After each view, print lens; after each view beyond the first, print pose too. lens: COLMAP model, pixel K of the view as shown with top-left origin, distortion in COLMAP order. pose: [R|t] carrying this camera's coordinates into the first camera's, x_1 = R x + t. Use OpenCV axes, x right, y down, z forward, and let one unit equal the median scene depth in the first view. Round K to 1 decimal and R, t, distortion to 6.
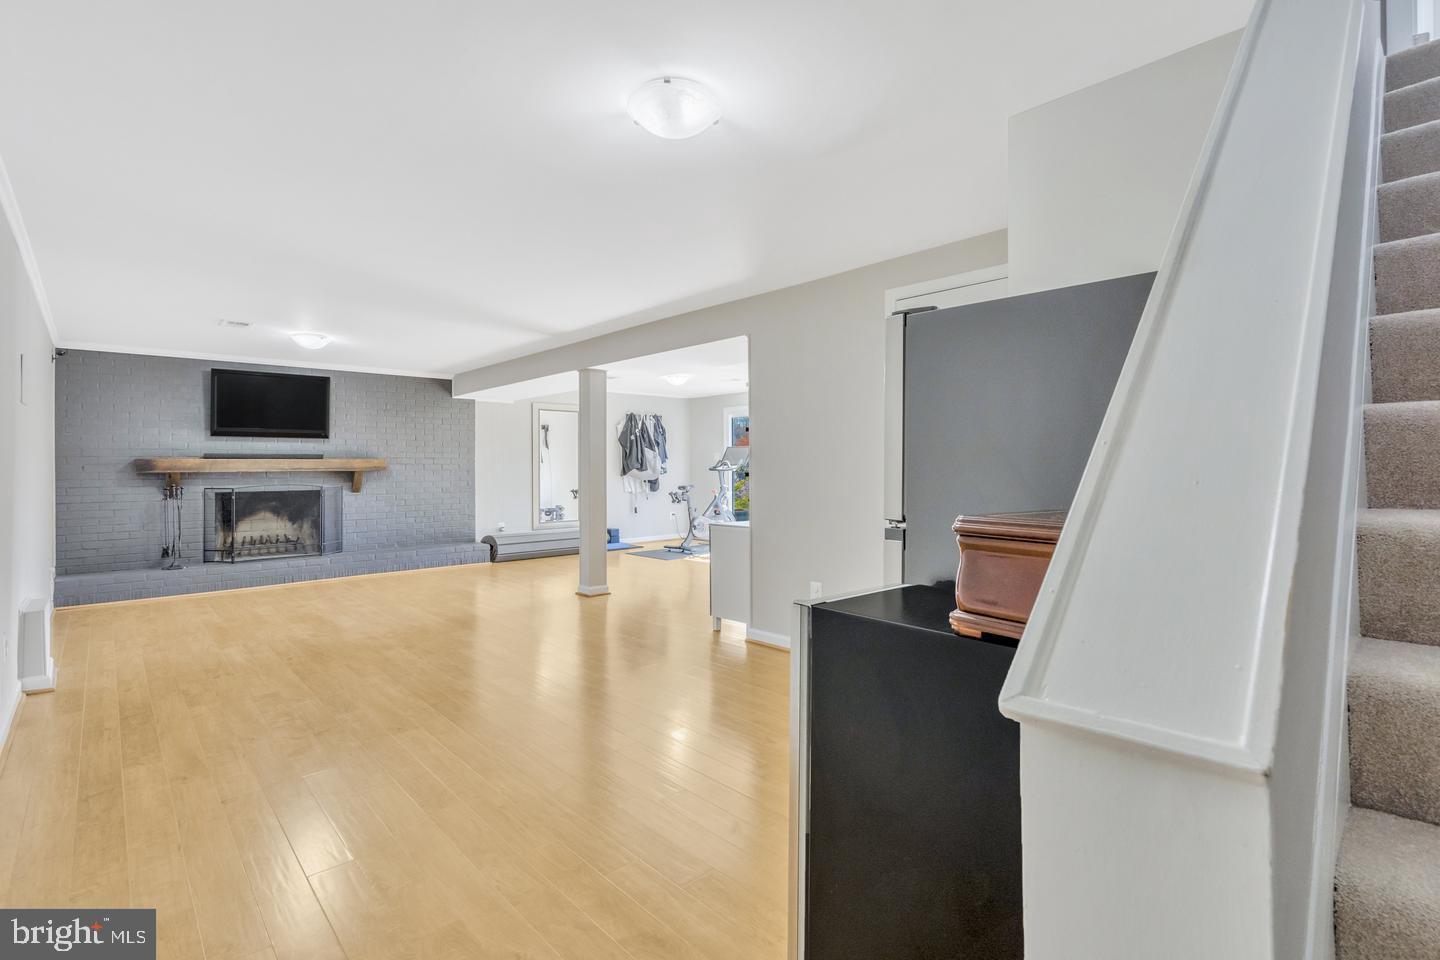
lens RADIAL K [[668.8, 0, 726.1], [0, 668.8, 466.6], [0, 0, 1]] dist [-0.001317, -0.000427]
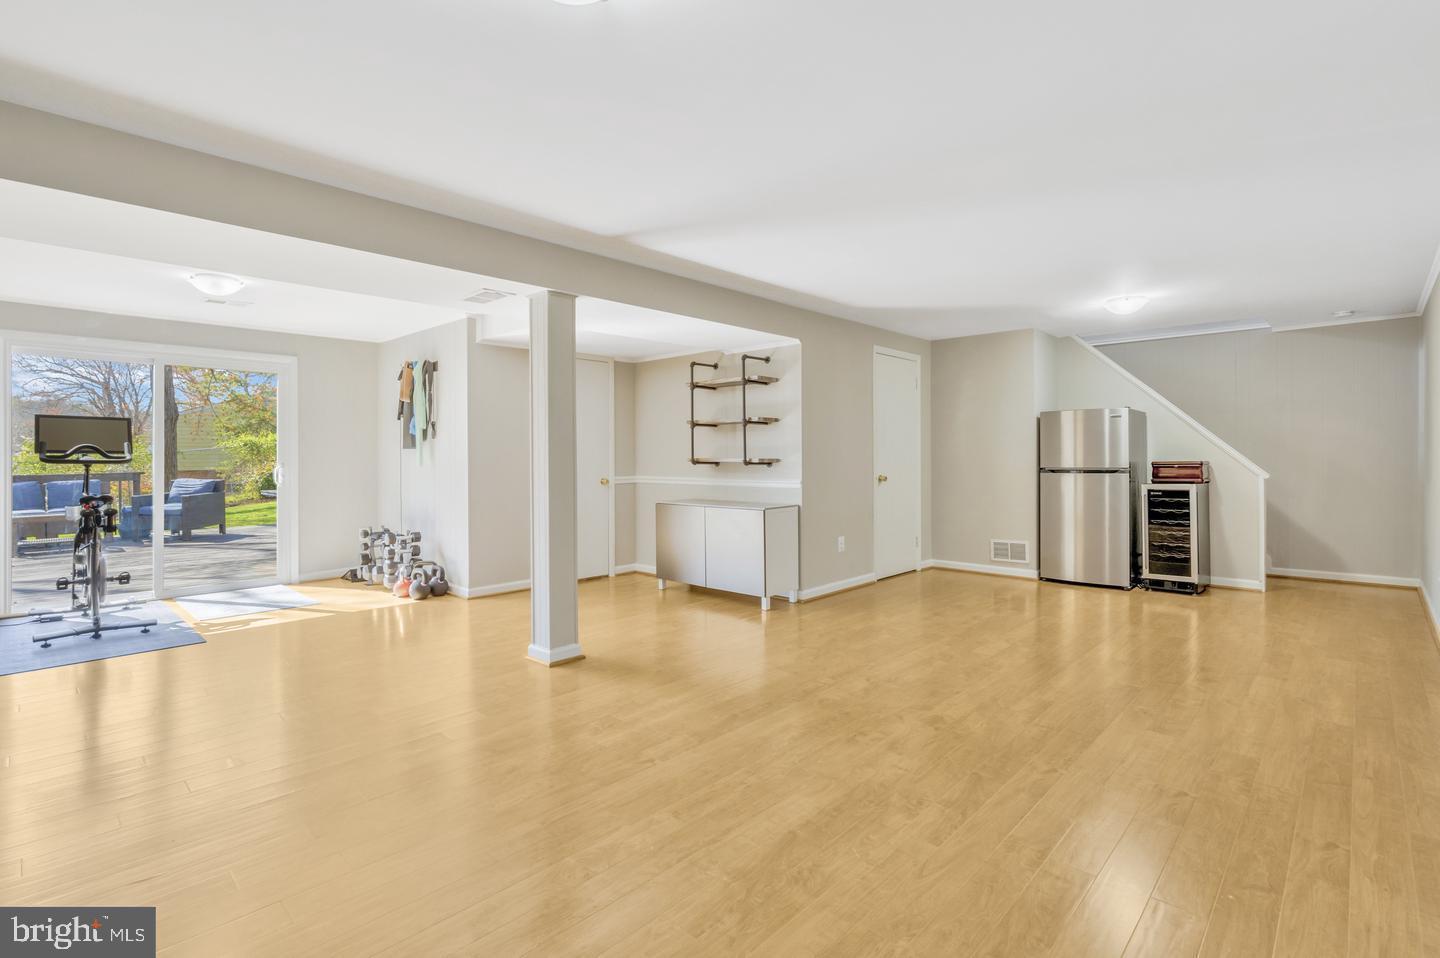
lens RADIAL K [[668.8, 0, 726.1], [0, 668.8, 465.6], [0, 0, 1]] dist [-0.001317, -0.000427]
pose [[-0.059220, -0.009307, 0.998202, -1.426418], [0.006029, 0.999935, 0.009681, 0.015537], [-0.998227, 0.006592, -0.059160, 1.543361]]
